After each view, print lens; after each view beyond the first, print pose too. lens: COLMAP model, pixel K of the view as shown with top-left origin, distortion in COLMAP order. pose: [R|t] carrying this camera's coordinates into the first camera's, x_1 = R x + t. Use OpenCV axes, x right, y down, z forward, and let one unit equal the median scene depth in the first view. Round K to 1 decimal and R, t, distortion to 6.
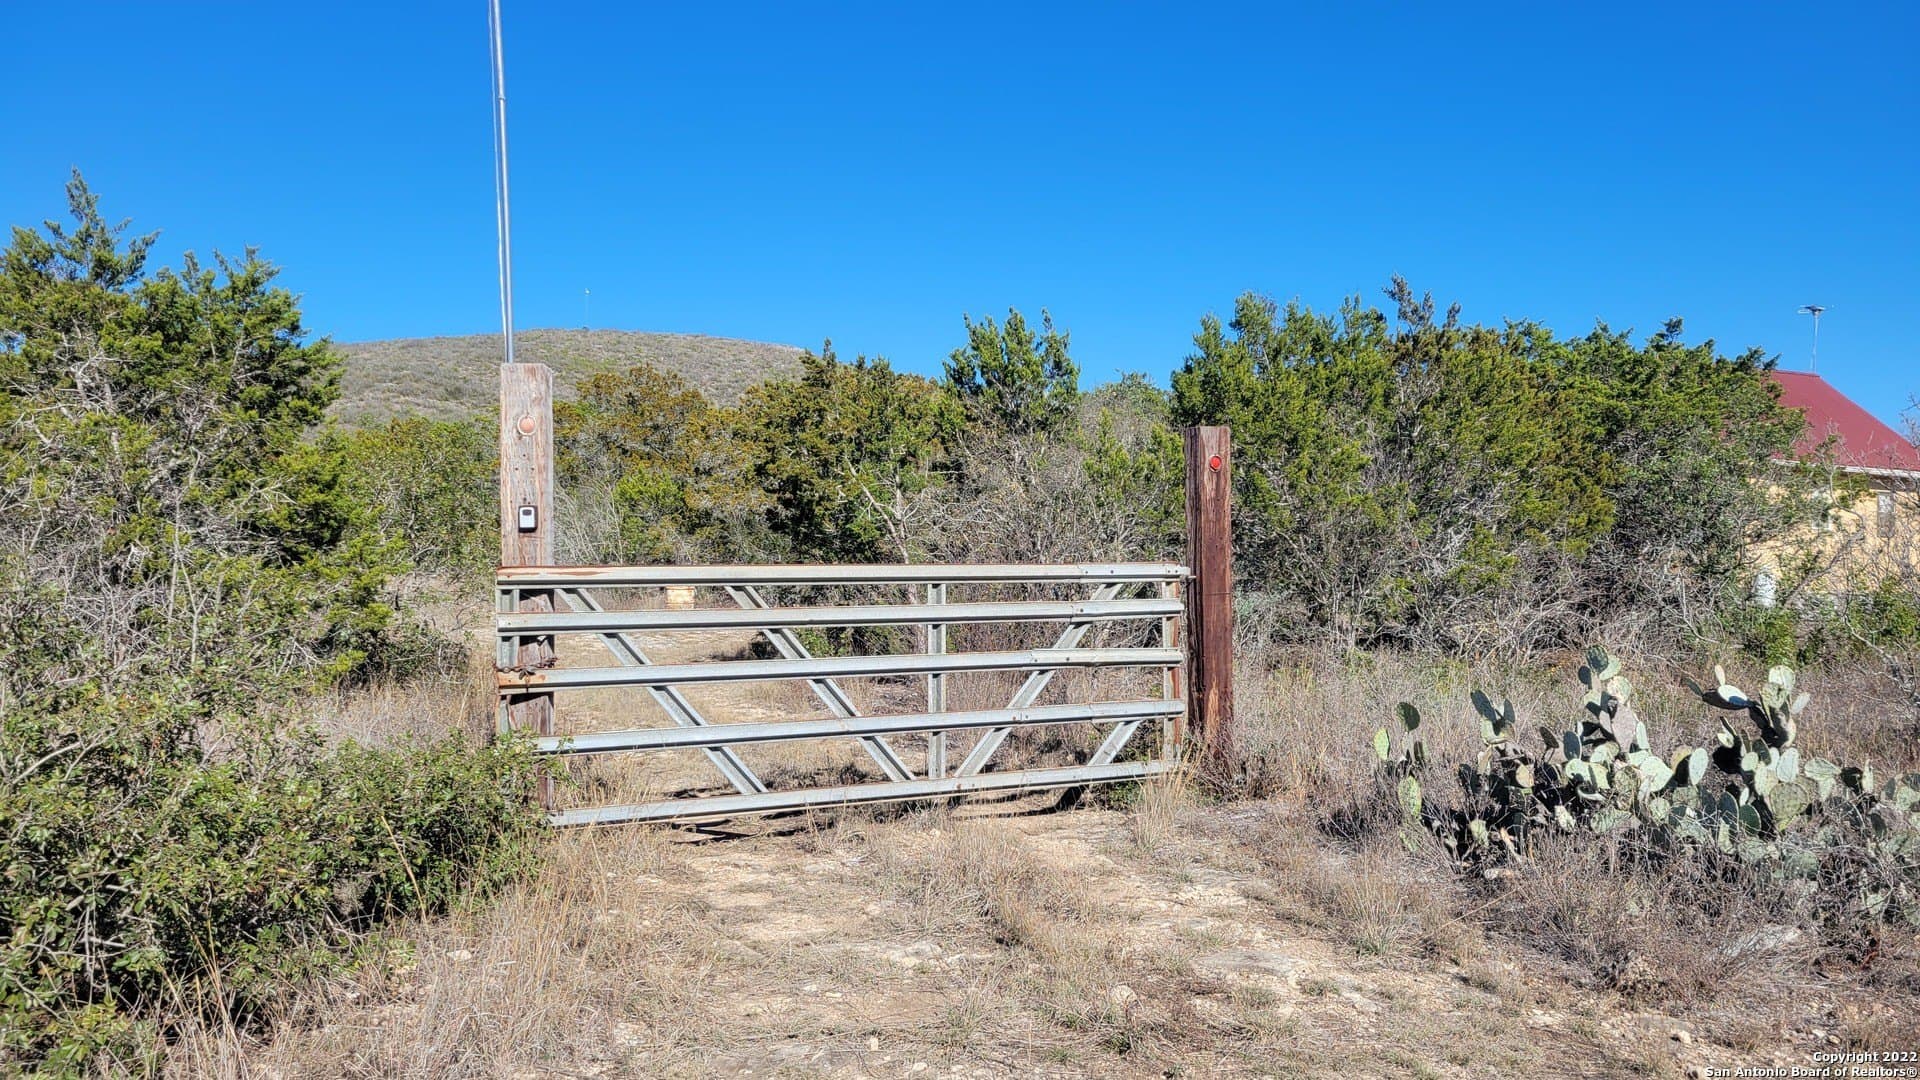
lens RADIAL K [[1419.5, 0, 942.1], [0, 1419.5, 494.7], [0, 0, 1]] dist [0.070710, -0.047477]
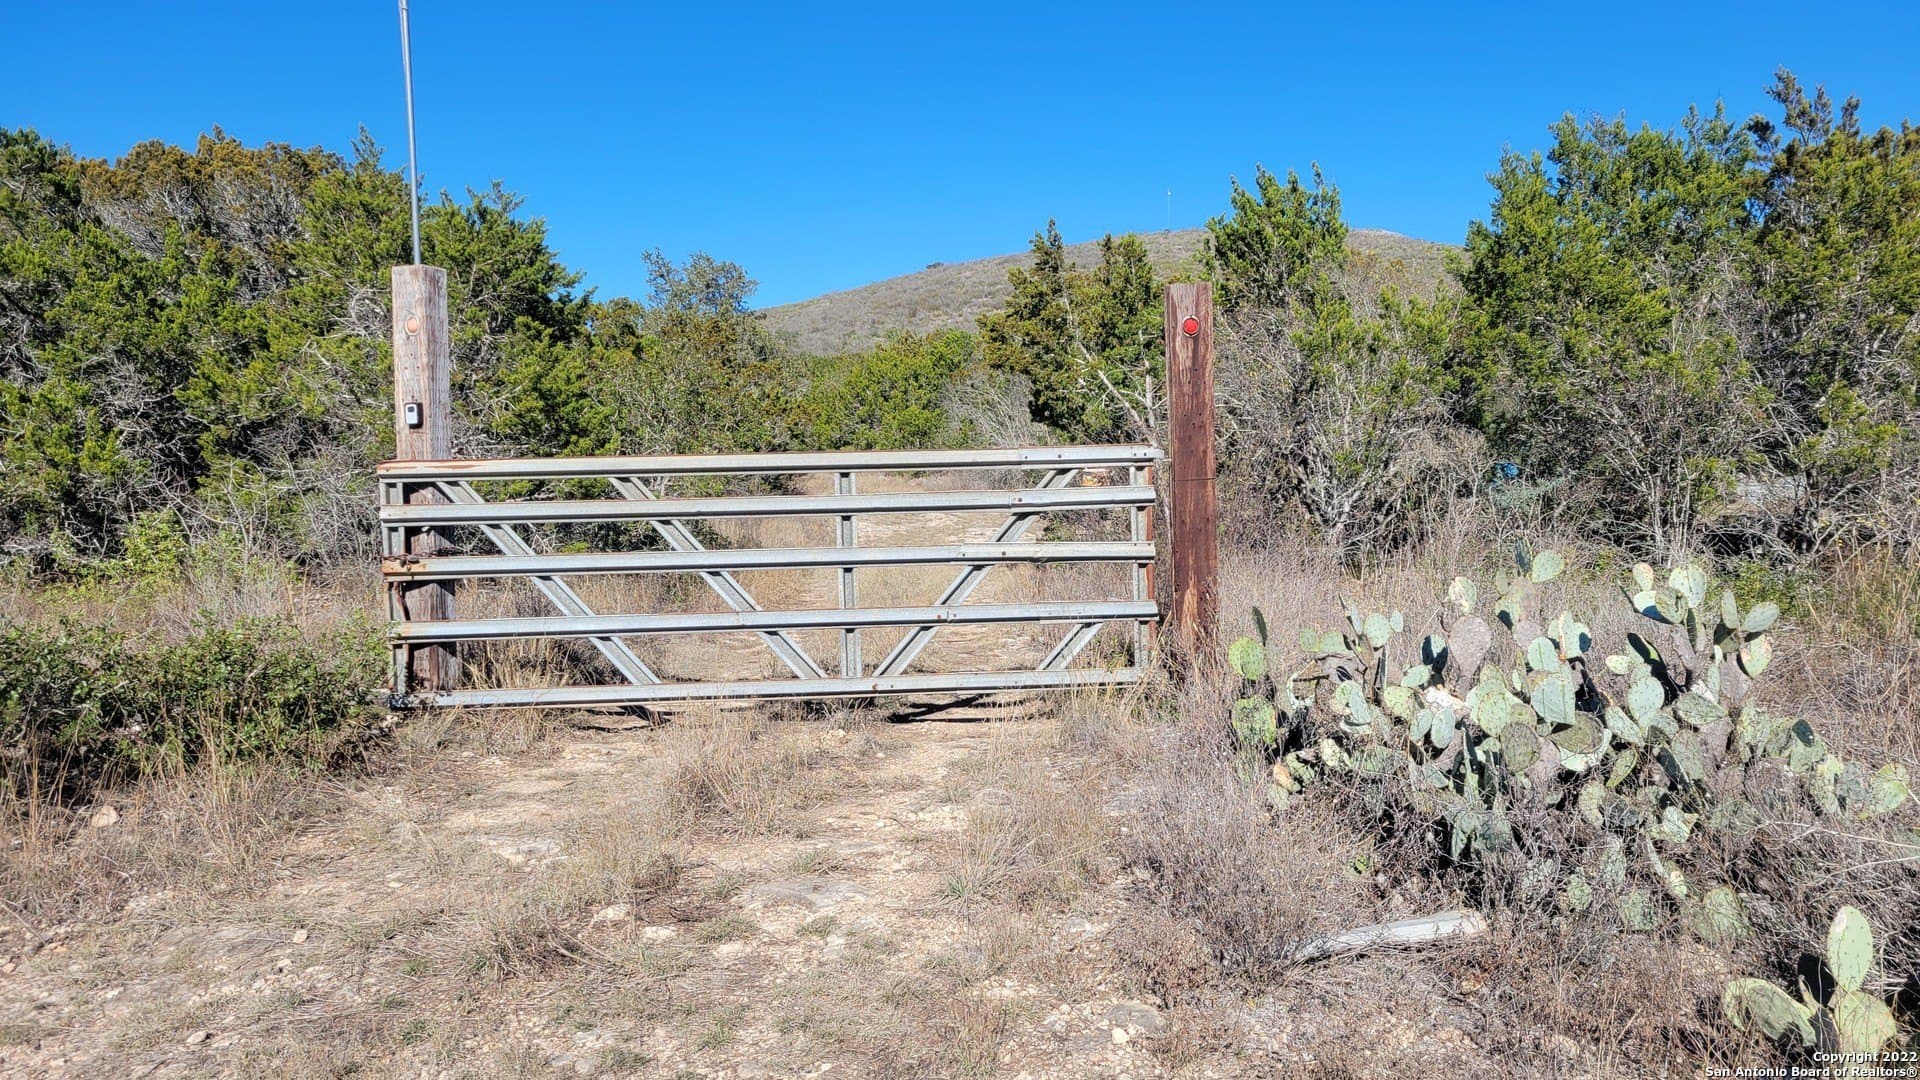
lens RADIAL K [[1419.5, 0, 942.1], [0, 1419.5, 494.7], [0, 0, 1]] dist [0.070710, -0.047477]
pose [[0.917461, -0.009221, -0.397718, 0.427931], [0.037560, 0.997273, 0.063523, 0.020063], [0.396048, -0.073218, 0.915306, 0.165826]]
